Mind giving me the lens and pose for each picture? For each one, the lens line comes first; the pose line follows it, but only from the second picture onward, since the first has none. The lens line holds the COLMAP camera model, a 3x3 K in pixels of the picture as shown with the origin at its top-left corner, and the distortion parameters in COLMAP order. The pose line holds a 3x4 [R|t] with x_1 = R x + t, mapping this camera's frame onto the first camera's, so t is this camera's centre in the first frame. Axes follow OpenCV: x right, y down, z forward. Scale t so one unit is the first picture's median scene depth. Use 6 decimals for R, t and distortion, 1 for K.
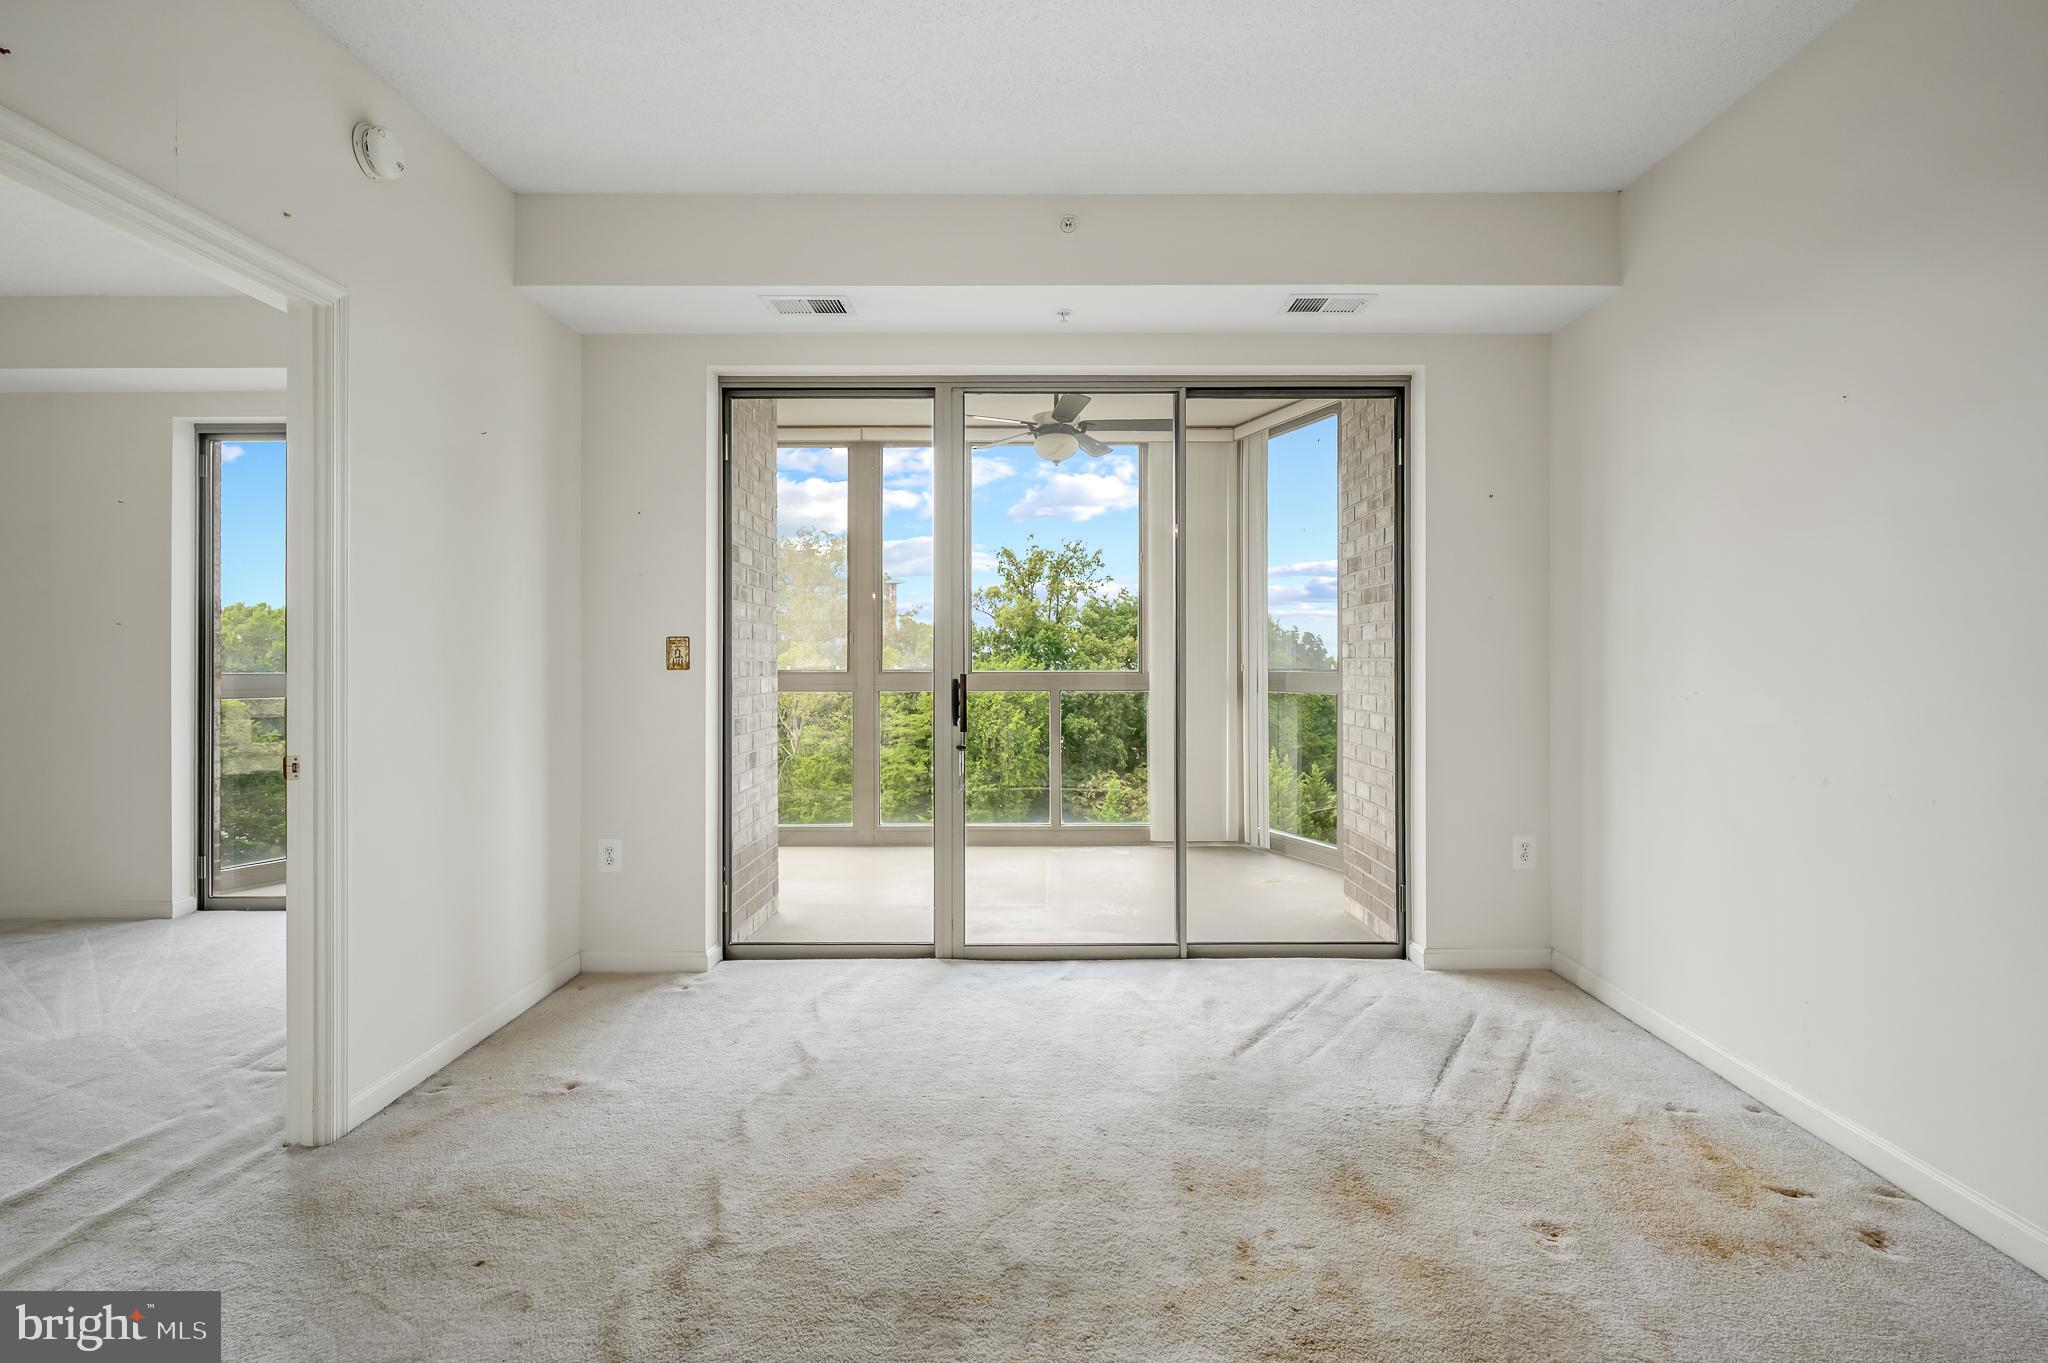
lens RADIAL K [[972.7, 0, 1045.4], [0, 972.7, 657.3], [0, 0, 1]] dist [0.002228, -0.000382]
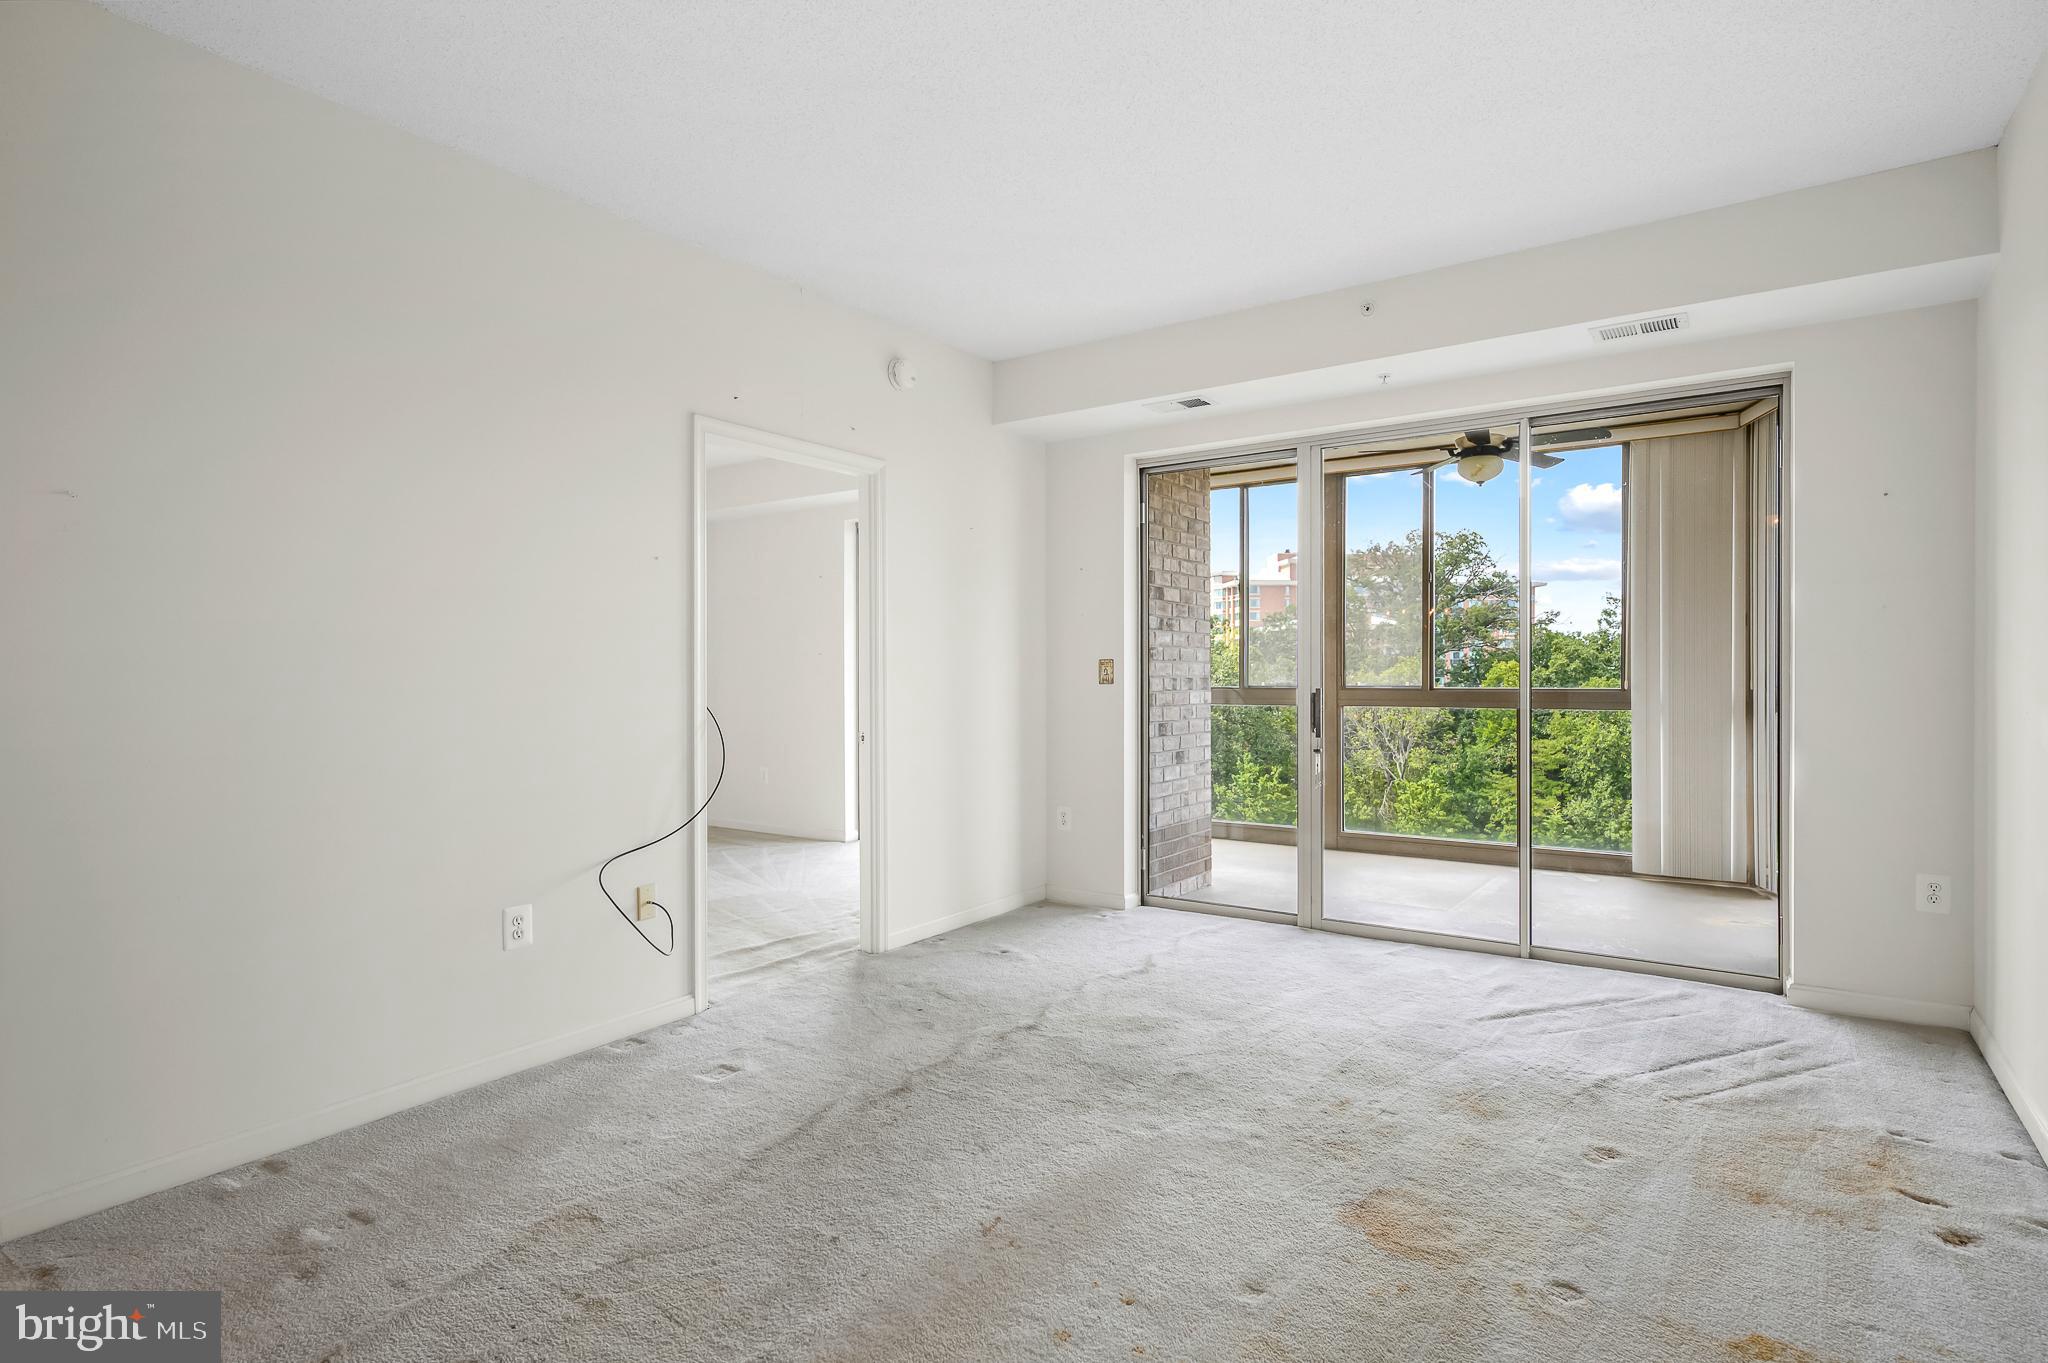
lens RADIAL K [[1047.0, 0, 1038.0], [0, 1047.0, 684.9], [0, 0, 1]] dist [0.001771, 0.000333]
pose [[0.825875, 0.004370, -0.563837, 0.384912], [0.001881, 0.999943, 0.010505, -0.001531], [0.563851, -0.009737, 0.825819, -0.265059]]
